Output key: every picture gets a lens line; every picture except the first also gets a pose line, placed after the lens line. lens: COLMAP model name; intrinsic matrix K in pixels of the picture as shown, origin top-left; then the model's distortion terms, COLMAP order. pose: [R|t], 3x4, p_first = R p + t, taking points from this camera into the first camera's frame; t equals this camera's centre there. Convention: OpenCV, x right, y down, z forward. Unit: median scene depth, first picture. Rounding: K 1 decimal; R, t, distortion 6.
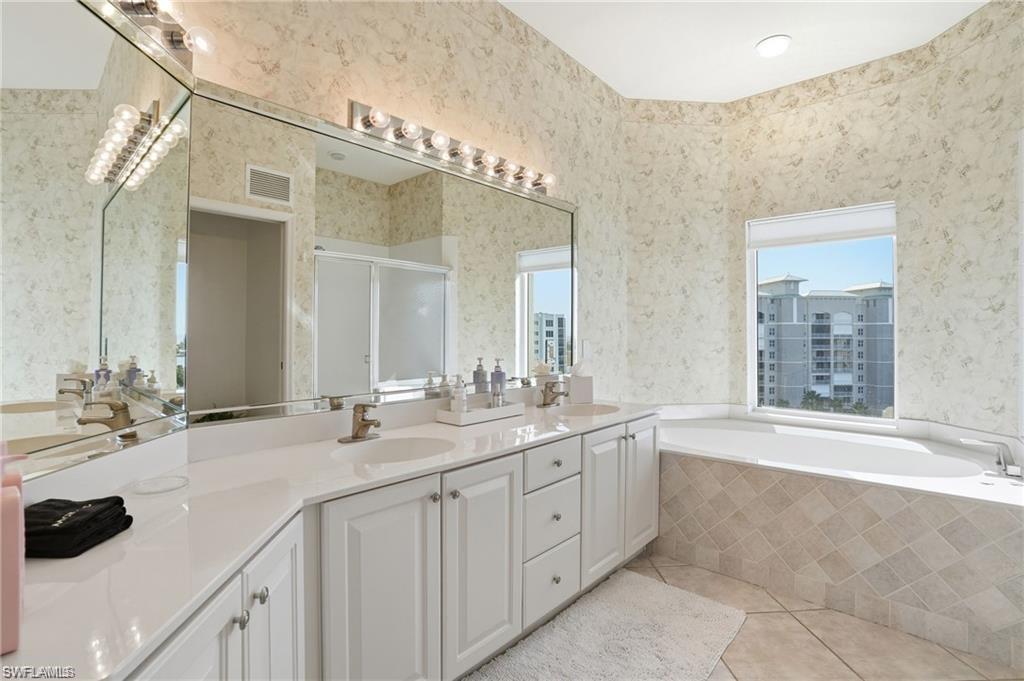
lens RADIAL K [[483.5, 0, 510.7], [0, 483.5, 330.5], [0, 0, 1]] dist [-0.069065, 0.027272]
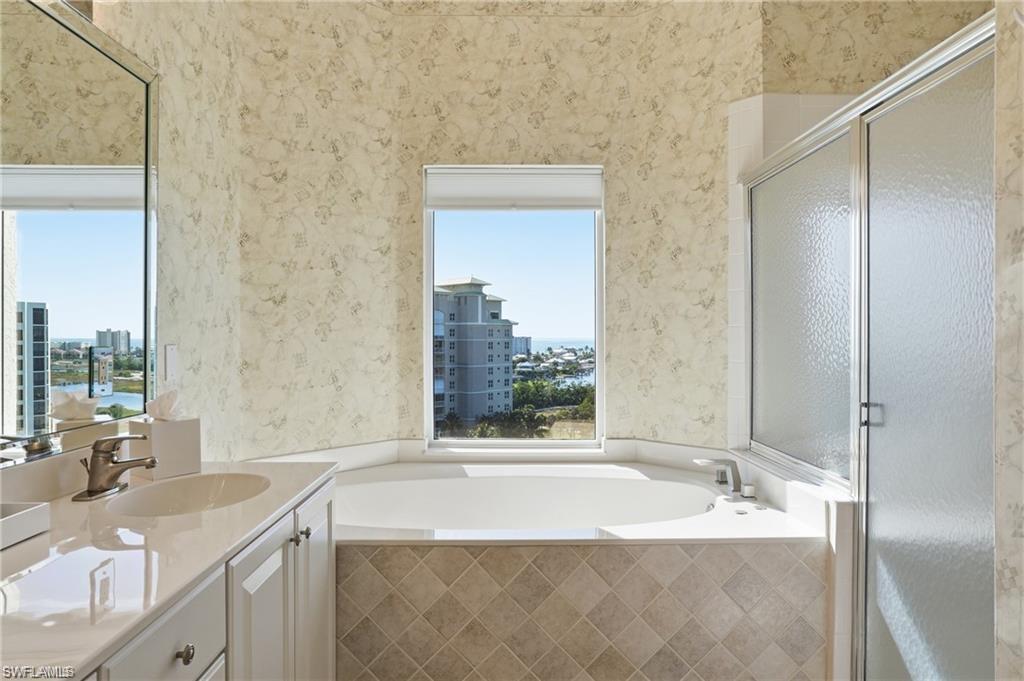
lens RADIAL K [[657.6, 0, 511.1], [0, 657.6, 335.4], [0, 0, 1]] dist [-0.045490, 0.045063]
pose [[0.742535, -0.001641, 0.669805, -0.040757], [-0.003348, 0.999975, 0.006162, 0.004396], [-0.669799, -0.006818, 0.742511, 0.280266]]
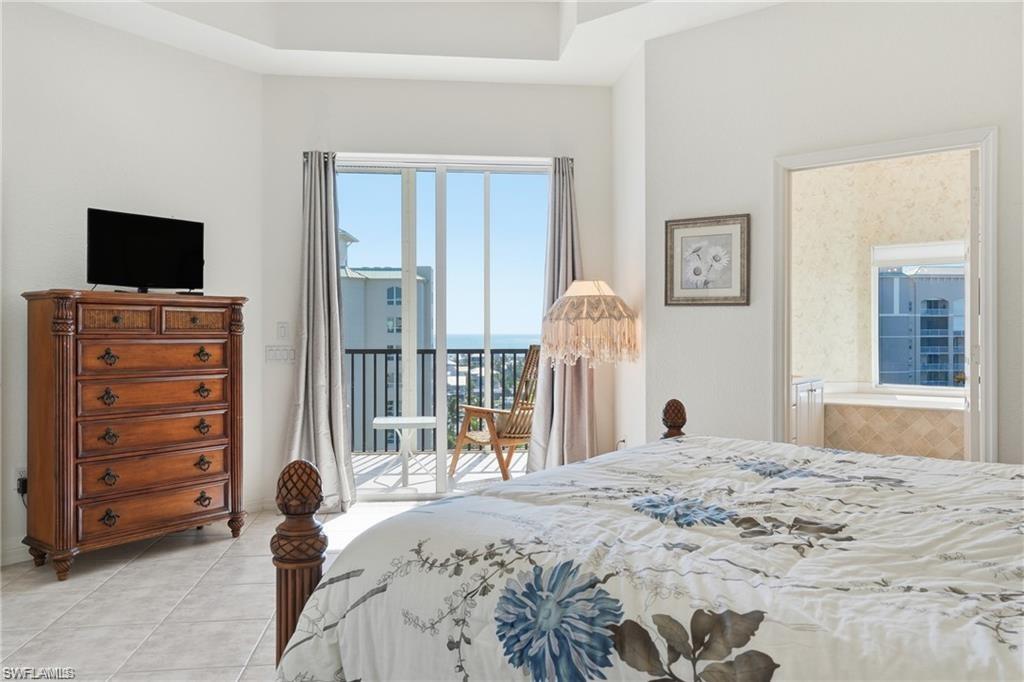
lens RADIAL K [[740.2, 0, 511.1], [0, 740.2, 337.6], [0, 0, 1]] dist [-0.012631, 0.029259]
pose [[0.998118, -0.006332, 0.060990, -0.804241], [0.005556, 0.999902, 0.012880, -0.004210], [-0.061065, -0.012517, 0.998055, -1.270612]]
